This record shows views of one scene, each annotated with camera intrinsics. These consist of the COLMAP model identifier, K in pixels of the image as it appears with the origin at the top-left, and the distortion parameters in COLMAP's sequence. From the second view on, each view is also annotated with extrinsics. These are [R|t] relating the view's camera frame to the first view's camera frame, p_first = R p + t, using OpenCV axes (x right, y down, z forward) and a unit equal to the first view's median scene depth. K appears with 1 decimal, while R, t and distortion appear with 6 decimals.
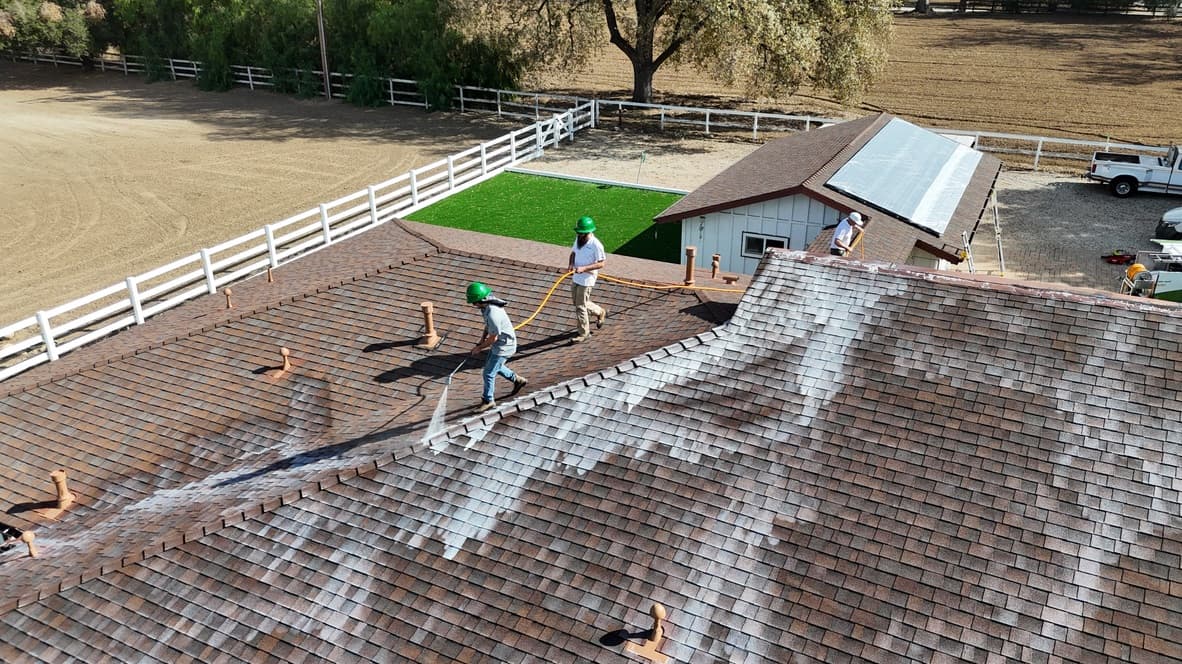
lens RADIAL K [[905.5, 0, 591.0], [0, 905.5, 332.0], [0, 0, 1]] dist [0.001234, 0.002515]
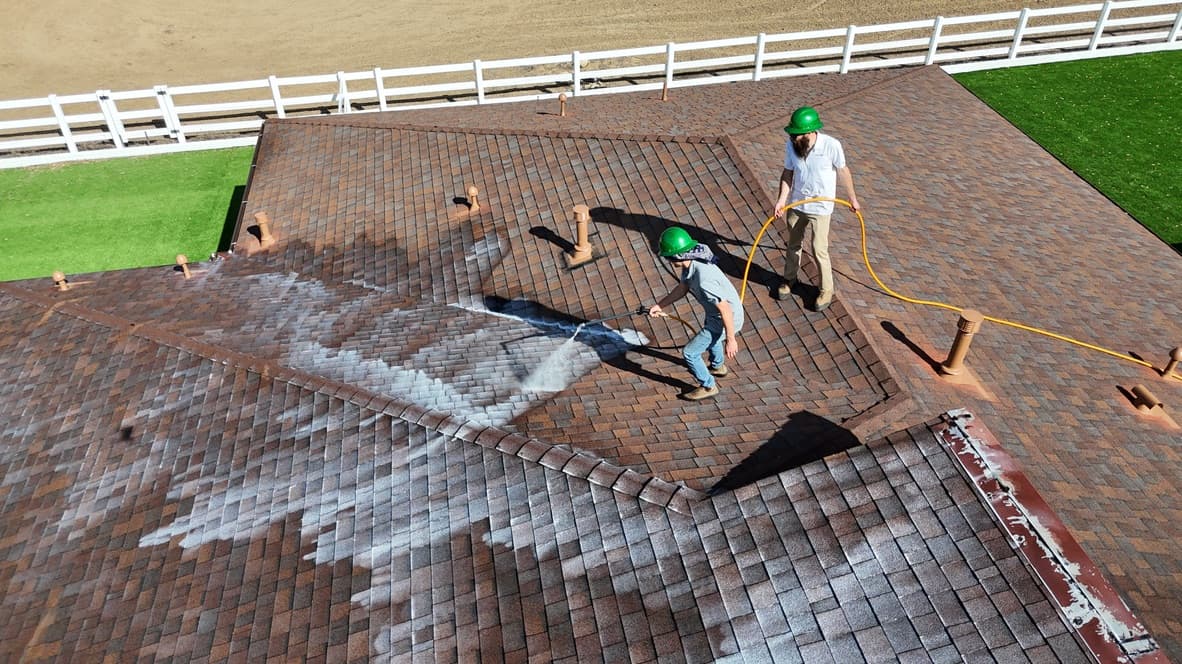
lens RADIAL K [[905.5, 0, 591.0], [0, 905.5, 332.0], [0, 0, 1]] dist [0.001234, 0.002515]
pose [[0.578779, 0.508451, -0.637567, 0.155244], [-0.312835, 0.860445, 0.402204, -0.115968], [0.753093, -0.033334, 0.657069, 0.220095]]
